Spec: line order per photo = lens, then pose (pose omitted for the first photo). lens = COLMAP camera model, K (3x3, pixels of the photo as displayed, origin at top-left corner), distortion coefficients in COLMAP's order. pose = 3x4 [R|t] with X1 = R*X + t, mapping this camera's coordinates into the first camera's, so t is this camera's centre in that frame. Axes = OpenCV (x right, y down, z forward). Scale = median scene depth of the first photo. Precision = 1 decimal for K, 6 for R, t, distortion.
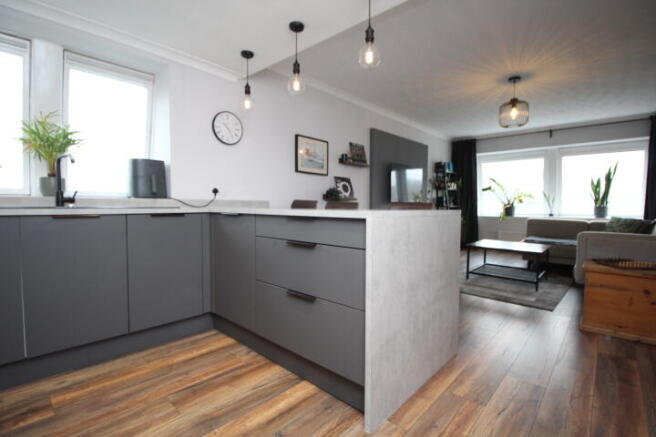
lens RADIAL K [[308.2, 0, 329.4], [0, 308.2, 206.8], [0, 0, 1]] dist [-0.001120, -0.000065]
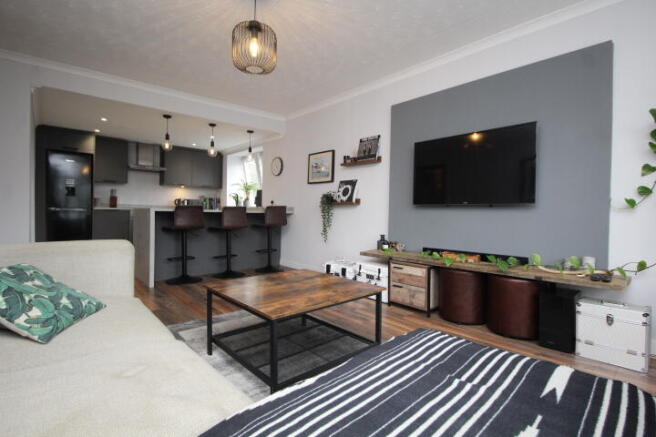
lens RADIAL K [[323.0, 0, 328.0], [0, 323.0, 218.5], [0, 0, 1]] dist [-0.001450, -0.000473]
pose [[-0.116716, 0.010925, -0.993105, 1.441836], [-0.024533, 0.999603, 0.013879, 0.013362], [0.992862, 0.025984, -0.116402, 1.461279]]
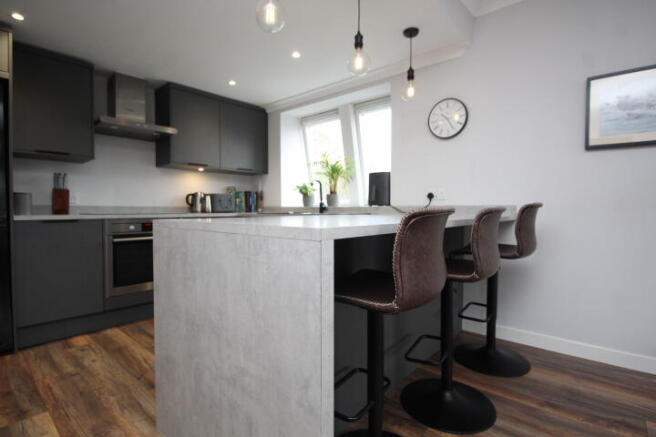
lens RADIAL K [[336.7, 0, 328.0], [0, 336.7, 218.5], [0, 0, 1]] dist [-0.000760, -0.000615]
pose [[0.007825, 0.025556, -0.999643, 0.560422], [-0.003379, 0.999668, 0.025530, -0.007934], [0.999964, 0.003178, 0.007909, 0.646241]]
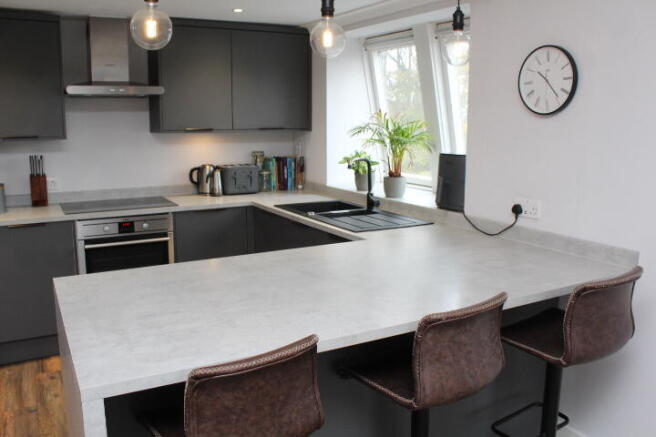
lens RADIAL K [[575.5, 0, 311.3], [0, 575.5, 216.2], [0, 0, 1]] dist [-0.095527, 0.006880]
pose [[-0.341687, 0.157635, -0.926500, 0.597438], [-0.001402, 0.985746, 0.168232, -0.187189], [0.939813, 0.058782, -0.336595, 0.926787]]
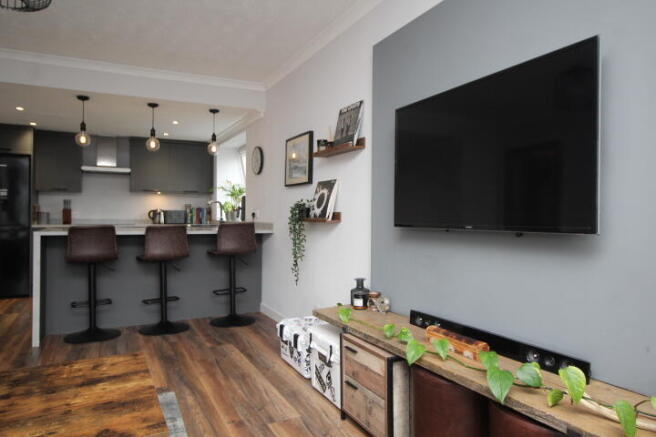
lens RADIAL K [[442.1, 0, 328.0], [0, 442.1, 218.5], [0, 0, 1]] dist [0.003183, 0.001318]
pose [[-0.360629, -0.001823, -0.932708, 1.101031], [-0.012209, 0.999922, 0.002766, -0.040705], [0.932629, 0.012385, -0.360623, 1.791284]]
